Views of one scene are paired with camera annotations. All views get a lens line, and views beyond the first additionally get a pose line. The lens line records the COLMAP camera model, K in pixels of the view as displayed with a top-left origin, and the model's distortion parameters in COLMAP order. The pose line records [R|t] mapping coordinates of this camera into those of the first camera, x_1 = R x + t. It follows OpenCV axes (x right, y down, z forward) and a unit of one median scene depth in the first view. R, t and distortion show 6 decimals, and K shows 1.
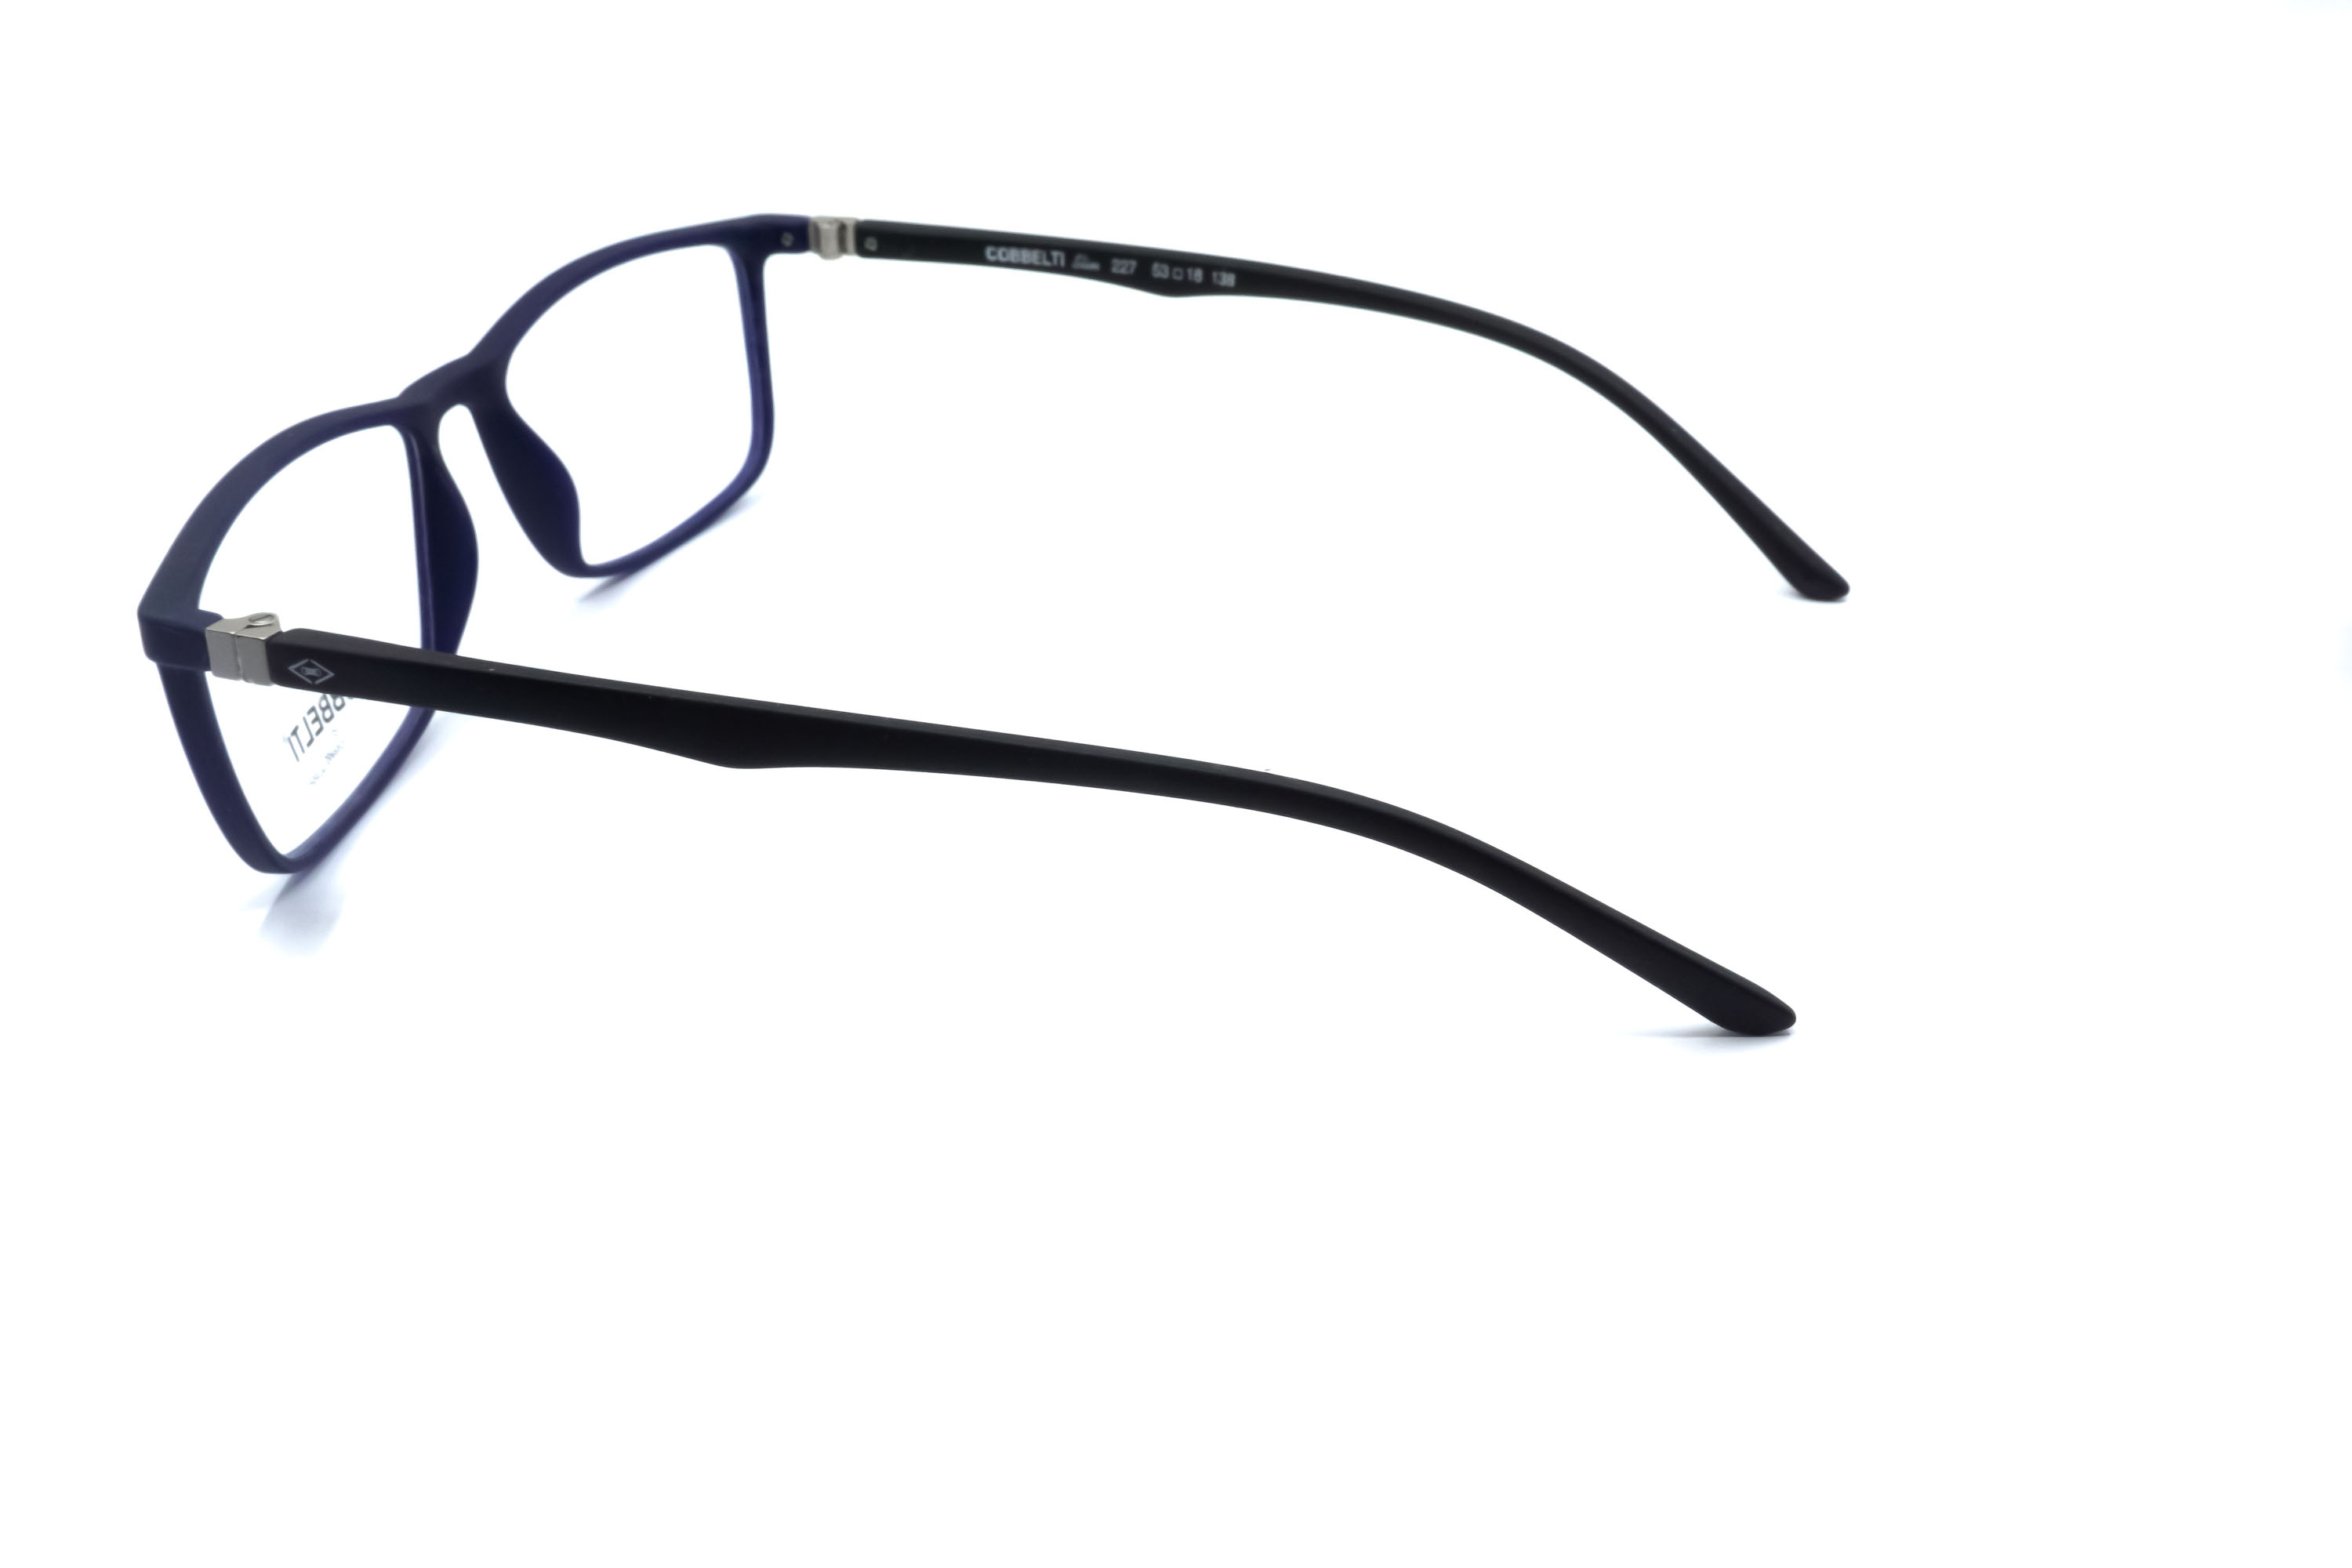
lens RADIAL K [[2659.1, 0, 1177.7], [0, 2659.1, 784.9], [0, 0, 1]] dist [-0.022537, 0.000000]
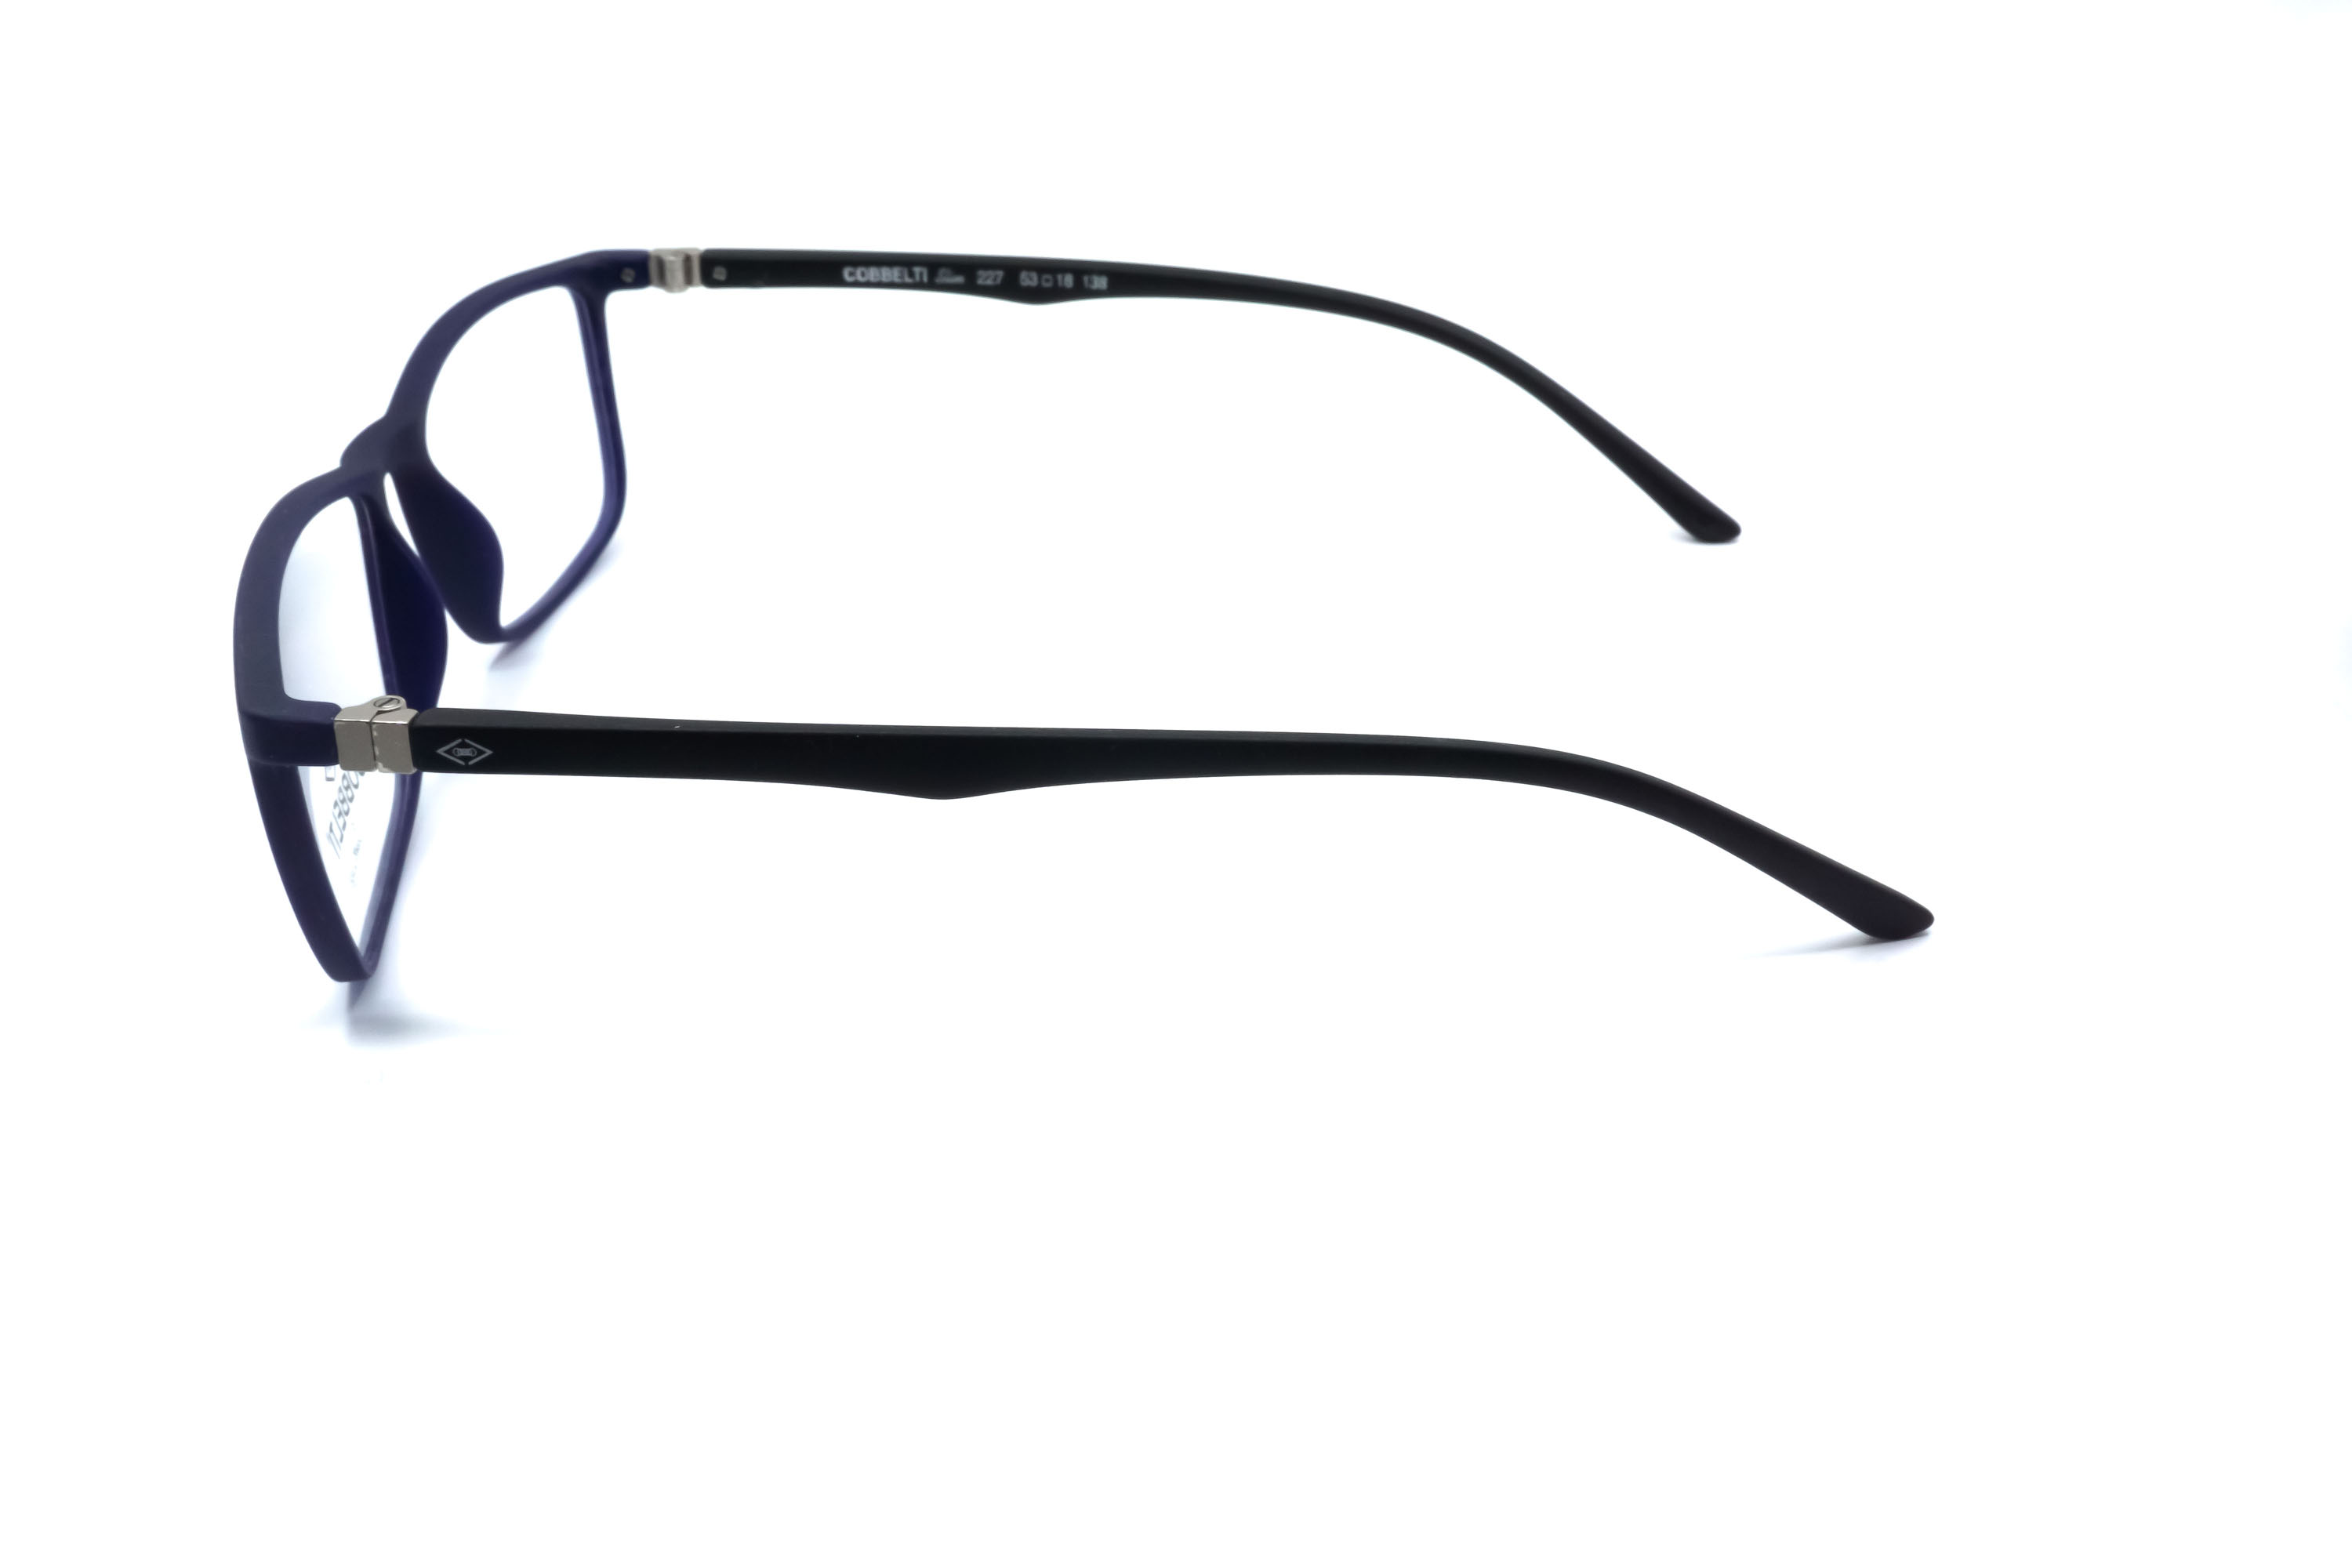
lens RADIAL K [[2659.1, 0, 1190.9], [0, 2659.1, 768.8], [0, 0, 1]] dist [-0.022537, 0.000000]
pose [[0.964936, -0.113892, 0.236490, -0.203218], [0.116285, 0.993208, 0.003852, -0.007202], [-0.235323, 0.023783, 0.971626, 0.018627]]
